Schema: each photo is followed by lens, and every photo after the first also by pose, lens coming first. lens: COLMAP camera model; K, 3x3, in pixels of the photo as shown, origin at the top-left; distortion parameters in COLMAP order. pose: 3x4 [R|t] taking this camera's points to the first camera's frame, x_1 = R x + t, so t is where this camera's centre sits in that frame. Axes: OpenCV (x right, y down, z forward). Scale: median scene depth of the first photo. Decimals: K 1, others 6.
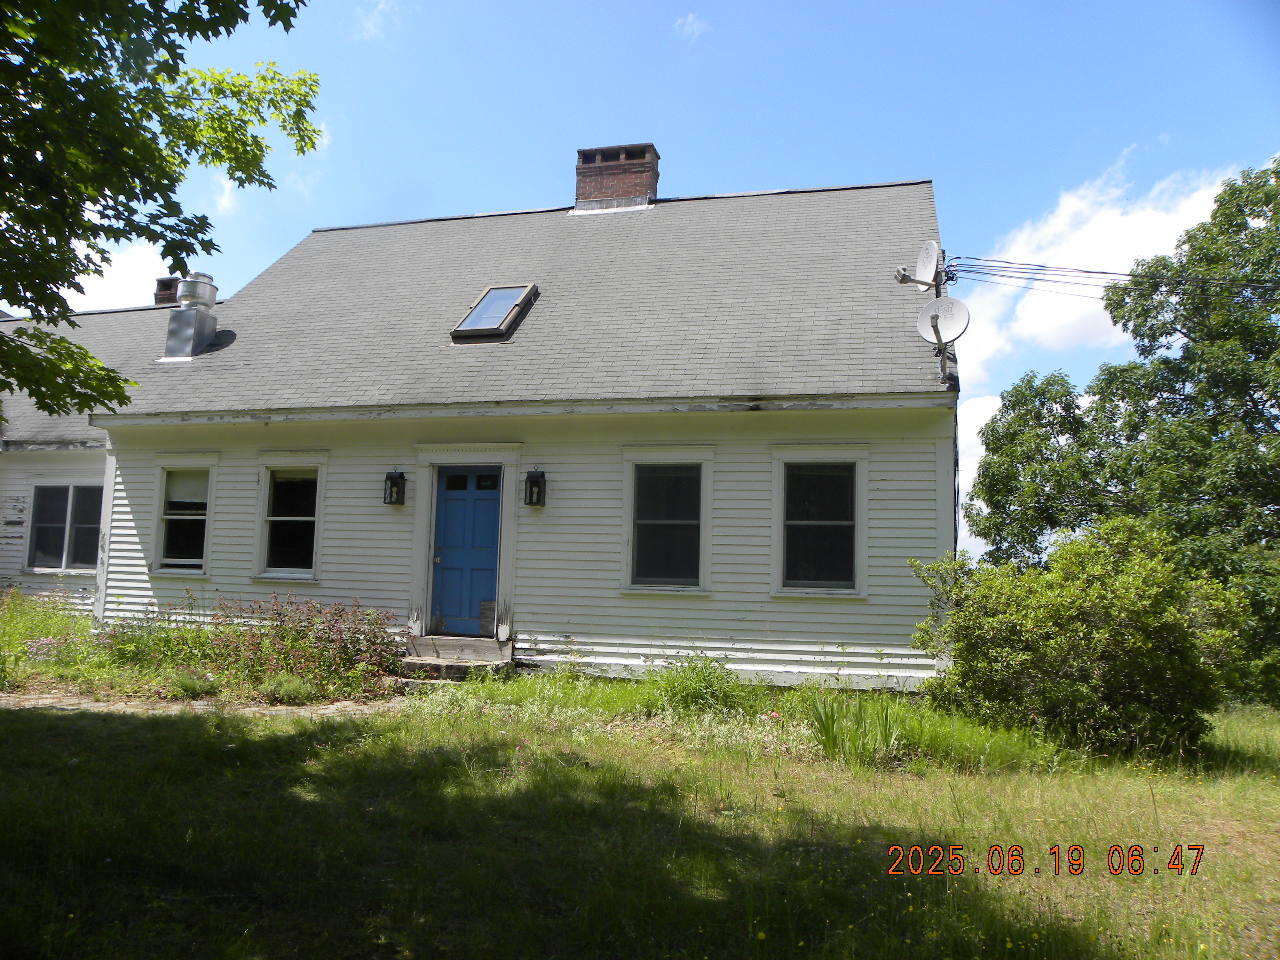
lens RADIAL K [[1038.5, 0, 618.8], [0, 1038.5, 517.0], [0, 0, 1]] dist [-0.150552, 0.122042]
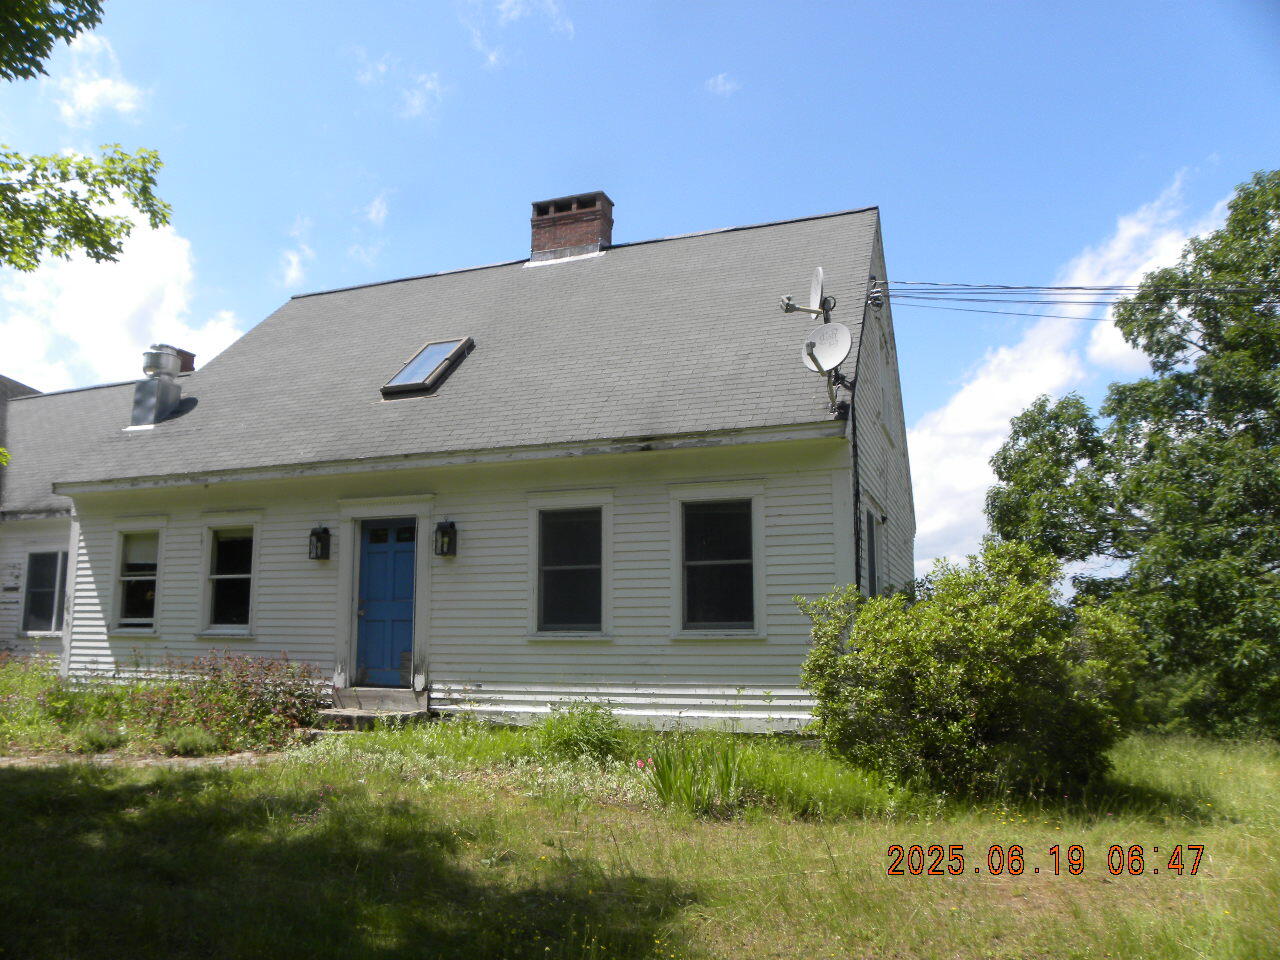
lens RADIAL K [[1034.7, 0, 632.8], [0, 1034.7, 509.9], [0, 0, 1]] dist [-0.134739, 0.104552]
pose [[0.994631, -0.042254, -0.094463, 0.189506], [0.037133, 0.997778, -0.055323, 0.006636], [0.096590, 0.051518, 0.993990, 0.018895]]
